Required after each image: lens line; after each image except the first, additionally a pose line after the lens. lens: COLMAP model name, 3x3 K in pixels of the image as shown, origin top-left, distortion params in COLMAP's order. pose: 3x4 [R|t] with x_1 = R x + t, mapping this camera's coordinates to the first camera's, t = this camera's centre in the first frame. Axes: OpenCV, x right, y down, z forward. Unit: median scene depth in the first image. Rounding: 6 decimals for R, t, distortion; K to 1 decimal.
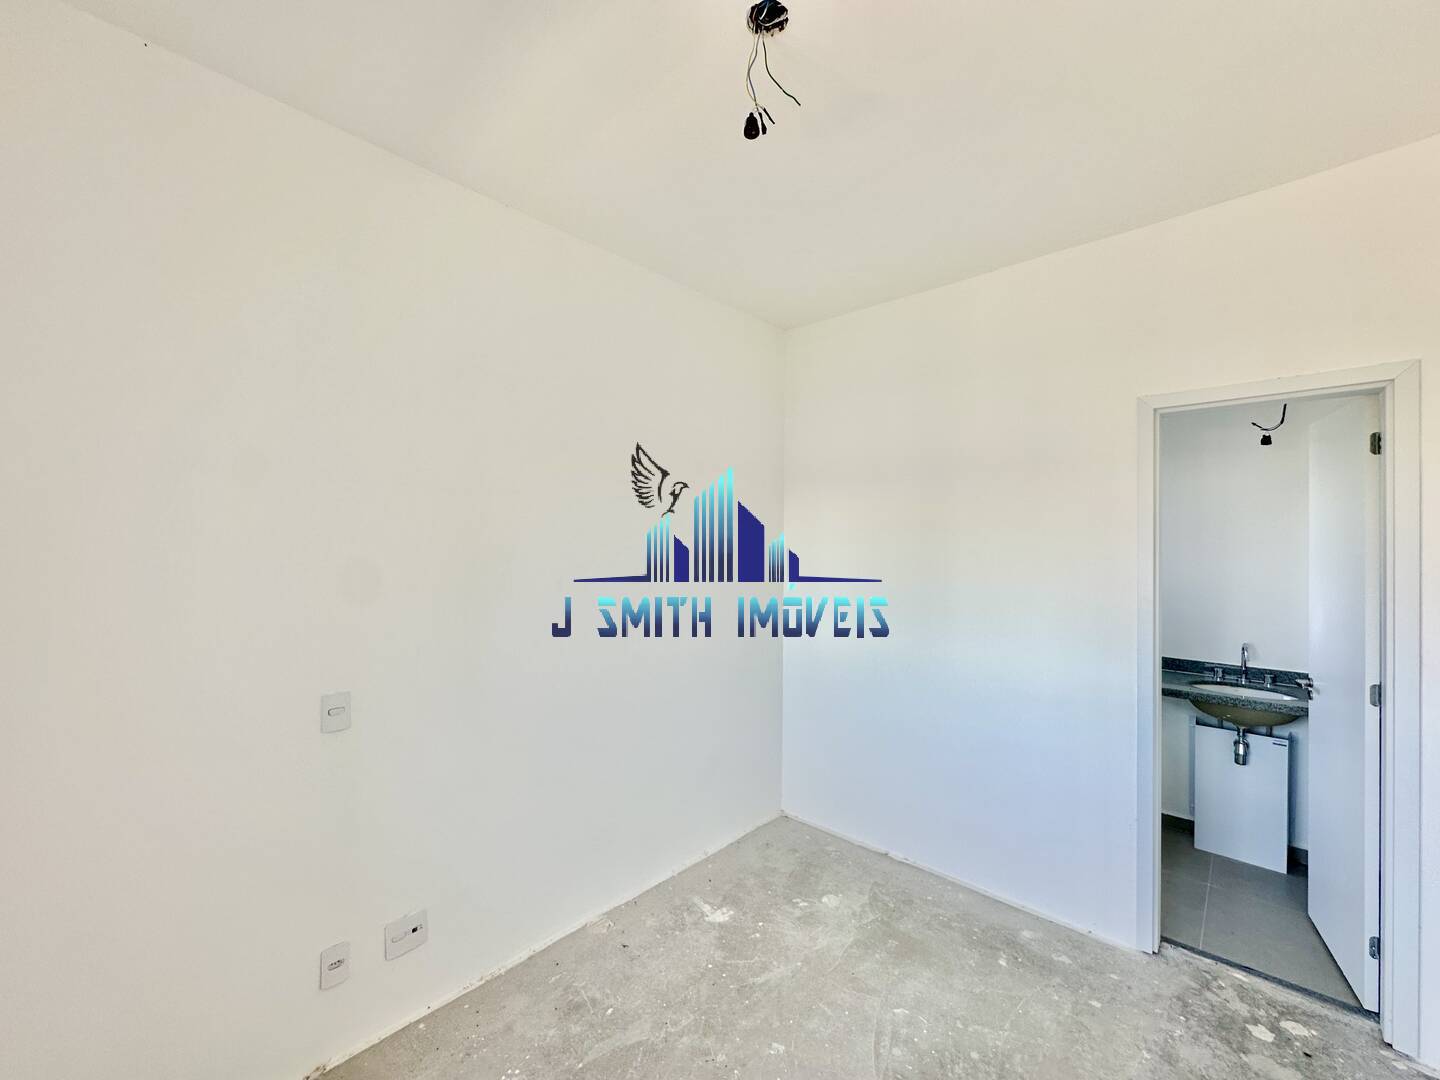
lens RADIAL K [[574.8, 0, 719.1], [0, 574.8, 537.5], [0, 0, 1]] dist [-0.006130, 0.001505]
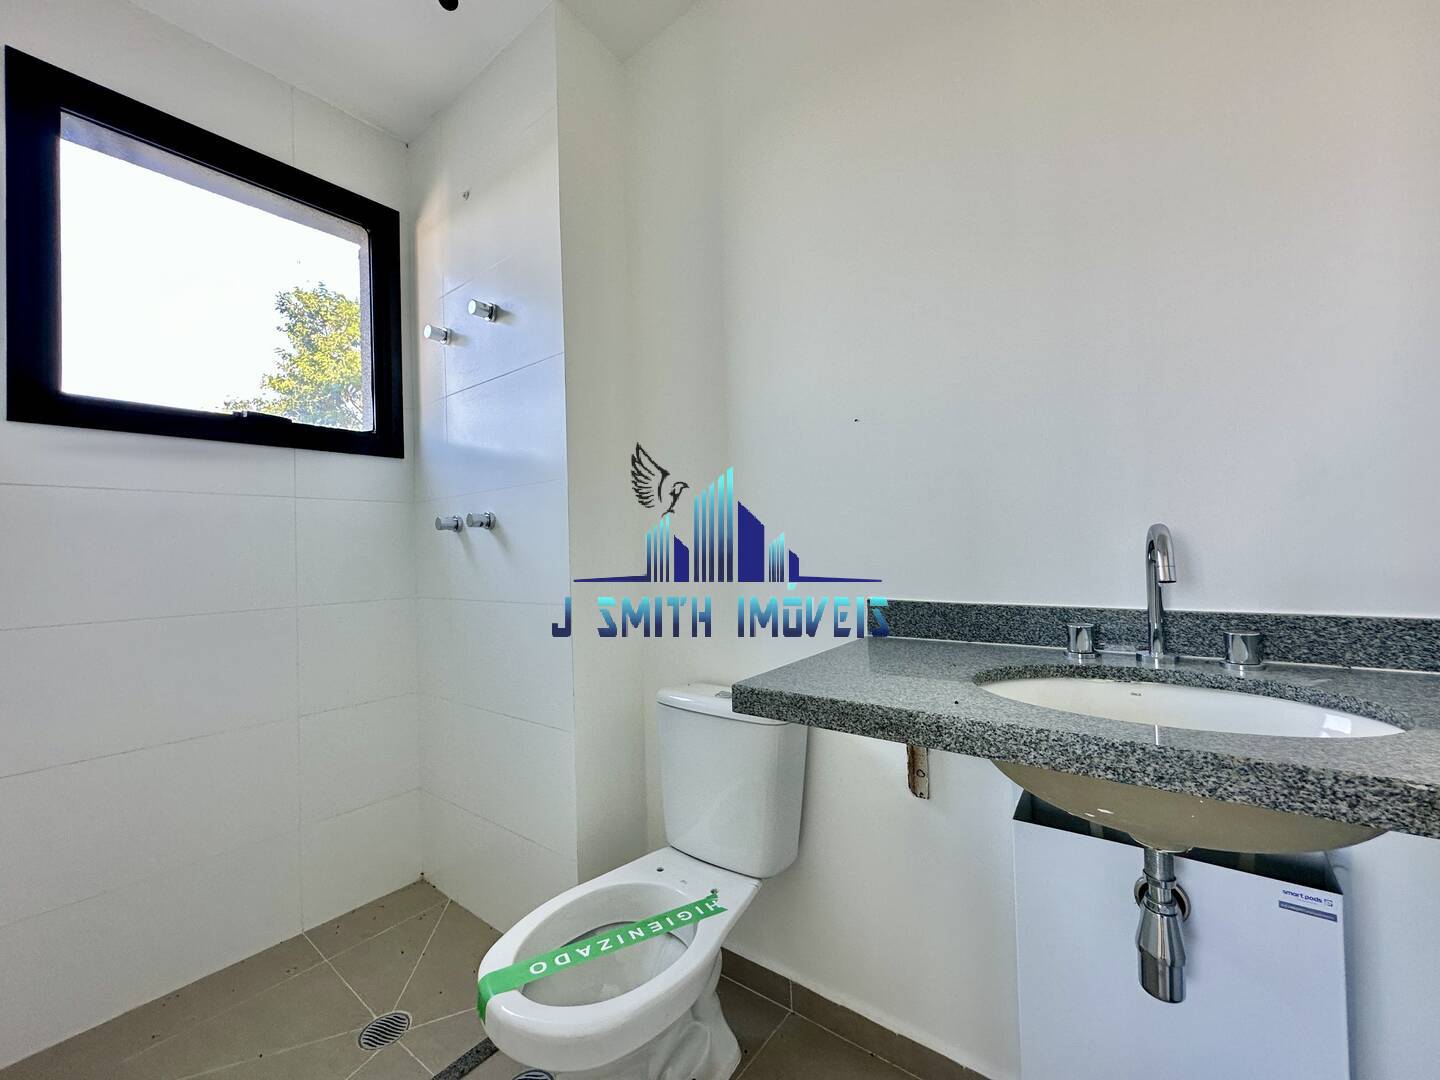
lens RADIAL K [[574.8, 0, 713.3], [0, 574.8, 541.7], [0, 0, 1]] dist [-0.006130, 0.001505]
pose [[0.995858, -0.034690, 0.084040, 0.678667], [0.036373, 0.999166, -0.018571, 0.190528], [-0.083325, 0.021550, 0.996289, 0.737748]]
